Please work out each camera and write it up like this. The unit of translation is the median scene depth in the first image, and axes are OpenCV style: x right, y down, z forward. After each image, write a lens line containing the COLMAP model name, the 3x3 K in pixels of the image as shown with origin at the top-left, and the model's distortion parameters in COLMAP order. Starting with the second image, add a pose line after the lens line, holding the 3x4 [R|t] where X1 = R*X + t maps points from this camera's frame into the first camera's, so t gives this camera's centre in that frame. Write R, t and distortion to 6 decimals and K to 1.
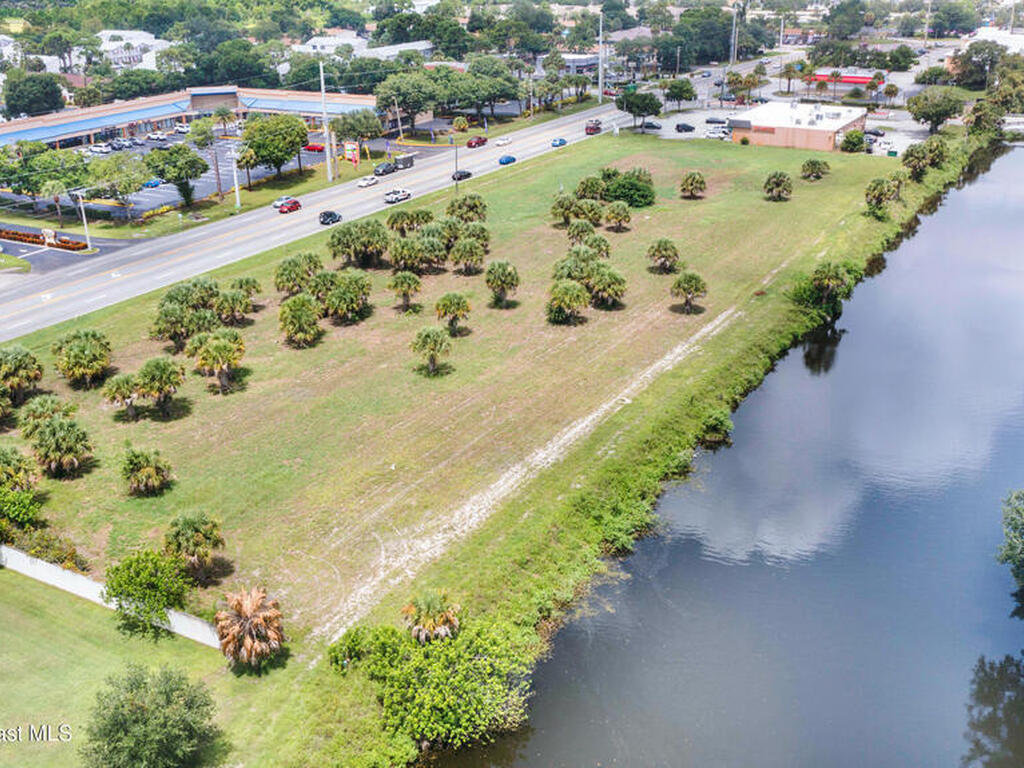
lens RADIAL K [[1122.9, 0, 527.7], [0, 1122.9, 383.8], [0, 0, 1]] dist [-0.022717, 0.020668]
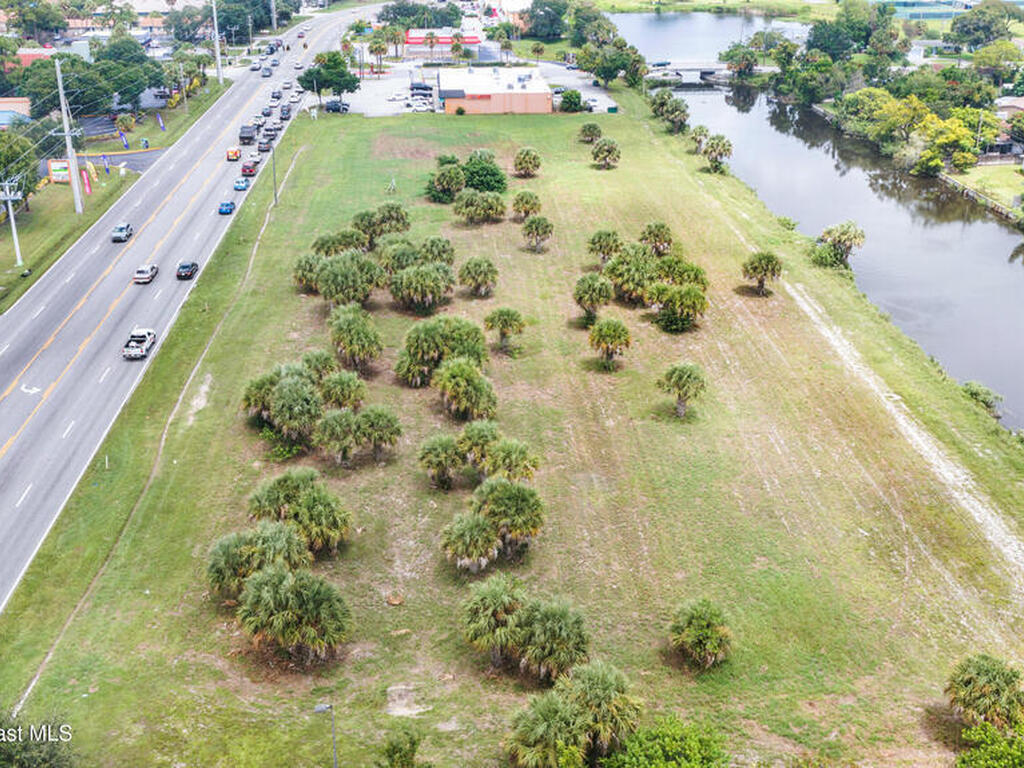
lens RADIAL K [[1122.9, 0, 527.7], [0, 1122.9, 383.8], [0, 0, 1]] dist [-0.022717, 0.020668]
pose [[0.824190, -0.215245, 0.523813, -0.310160], [0.197580, 0.976125, 0.090229, -0.066950], [-0.530729, 0.029129, 0.847041, 0.176050]]
